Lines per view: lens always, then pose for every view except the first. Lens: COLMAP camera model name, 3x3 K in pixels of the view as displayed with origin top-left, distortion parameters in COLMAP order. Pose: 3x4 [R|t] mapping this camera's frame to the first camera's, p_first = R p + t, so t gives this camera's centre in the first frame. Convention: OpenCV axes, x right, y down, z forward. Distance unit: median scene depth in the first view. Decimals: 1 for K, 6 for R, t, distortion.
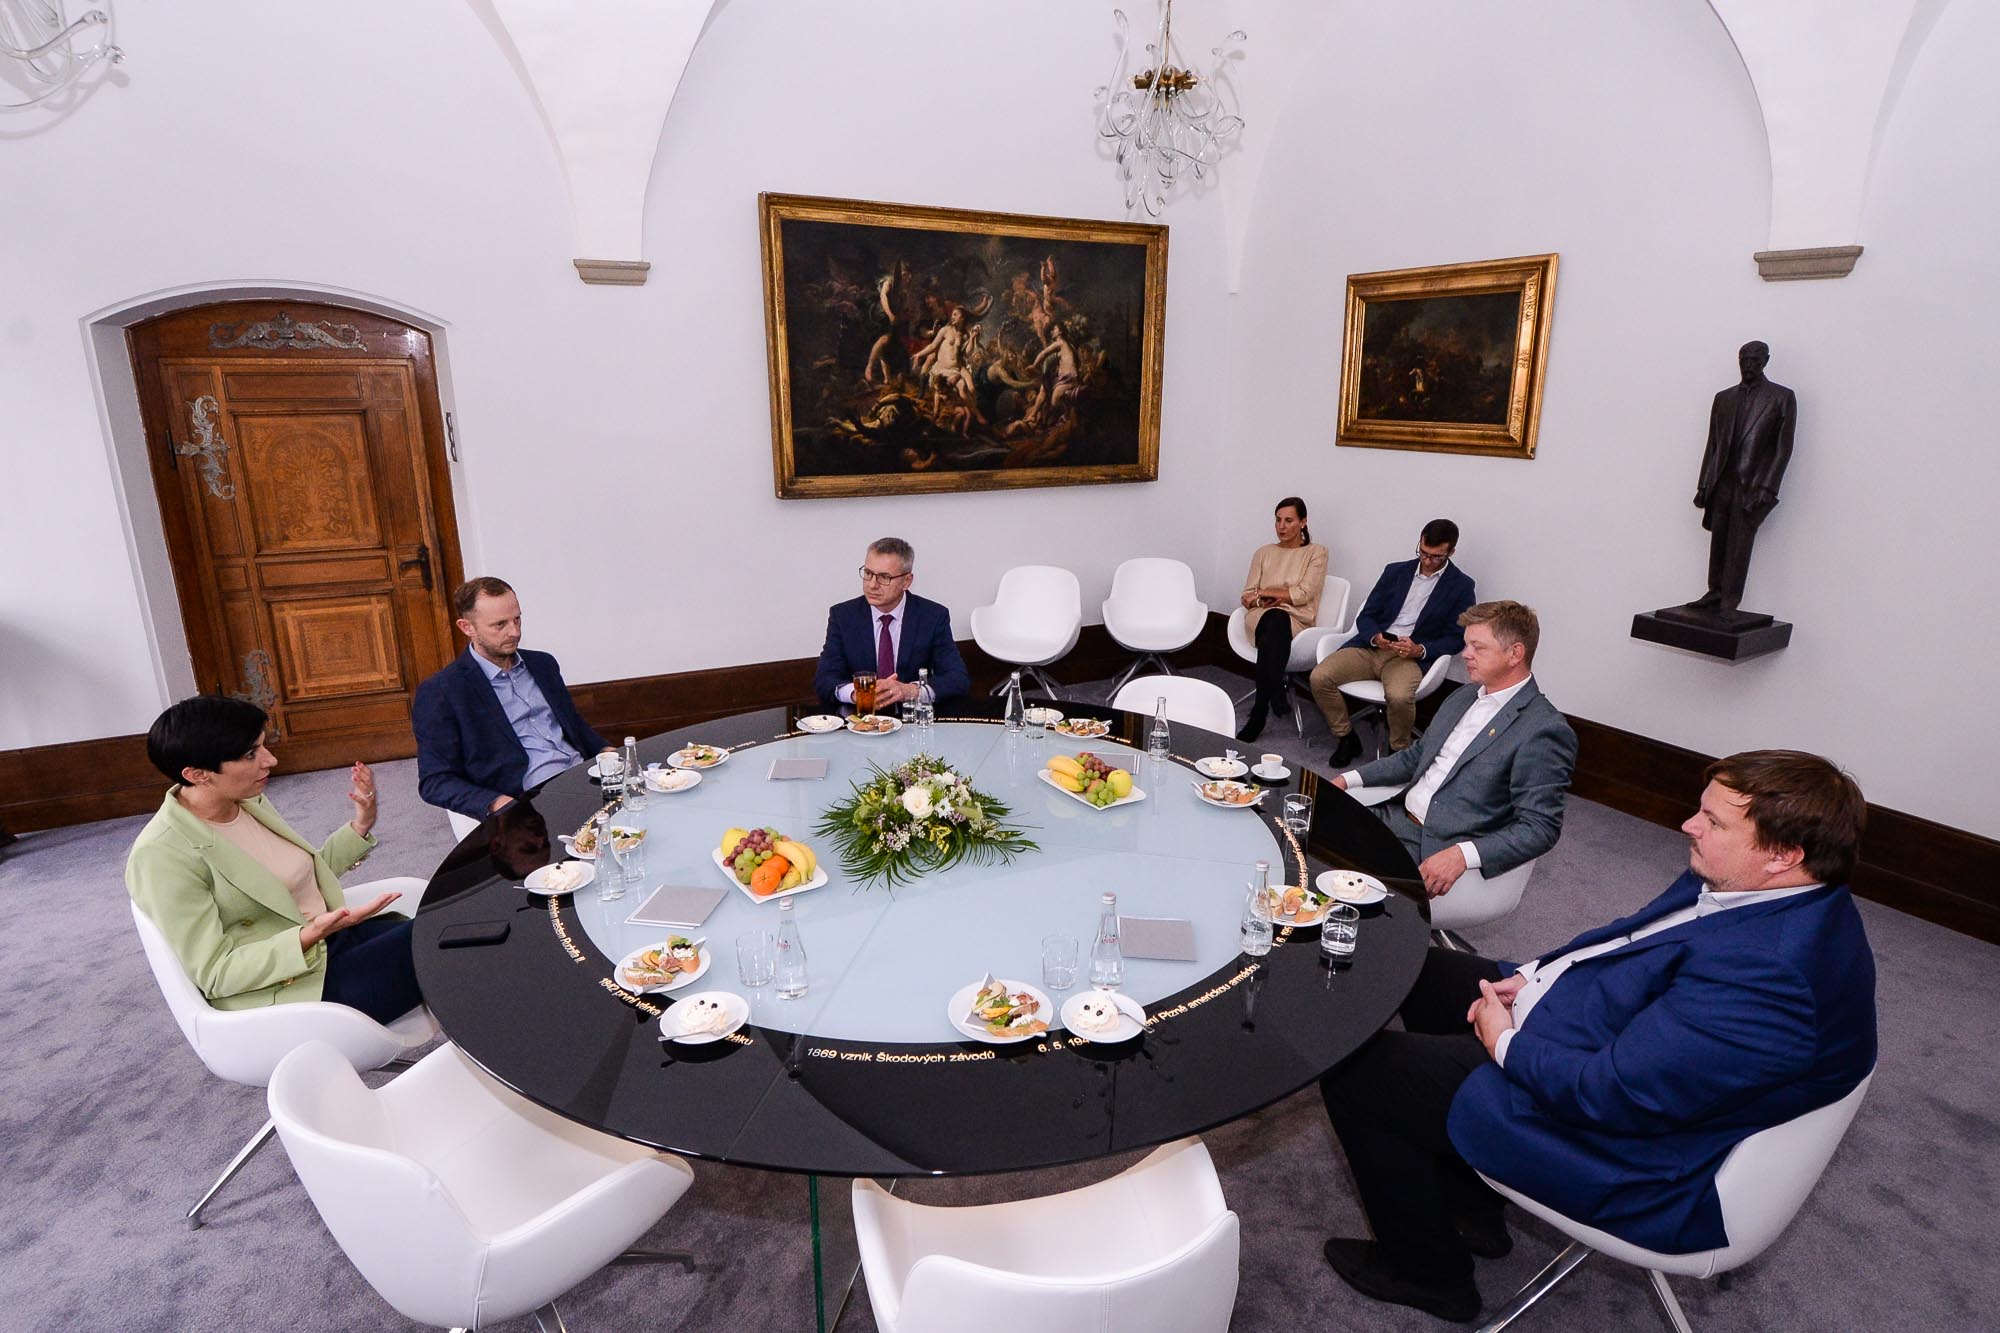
lens RADIAL K [[1042.1, 0, 1000.0], [0, 1042.1, 666.5], [0, 0, 1]] dist [-0.038287, -0.000652]
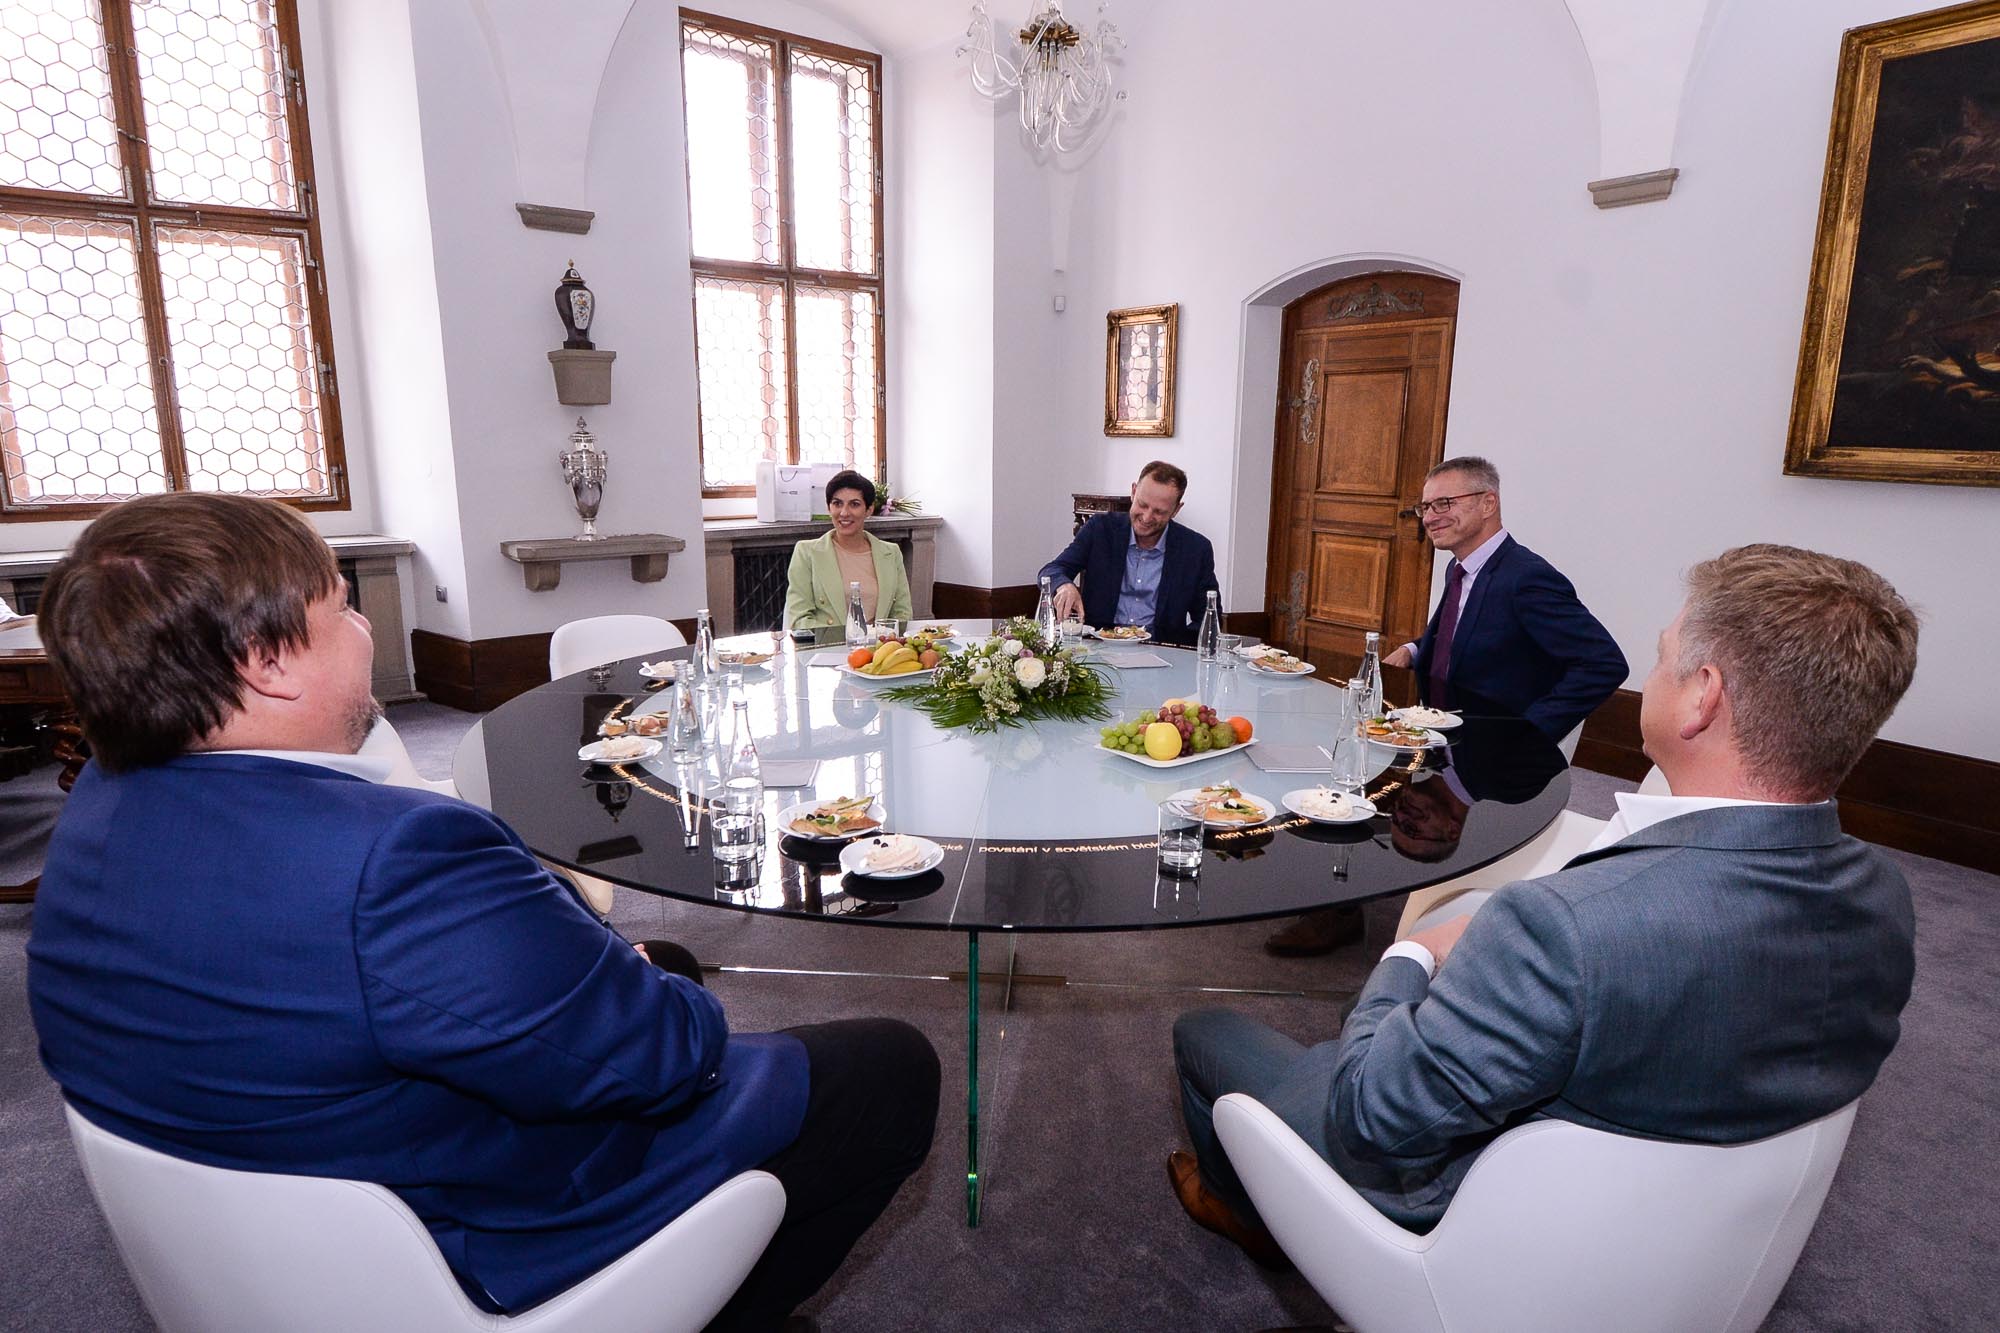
lens RADIAL K [[1042.1, 0, 1000.0], [0, 1042.1, 666.5], [0, 0, 1]] dist [-0.038287, -0.000652]
pose [[0.159851, 0.207100, -0.965172, 0.415716], [-0.270431, 0.949527, 0.158954, -0.007578], [0.949376, 0.235604, 0.207789, 0.429855]]
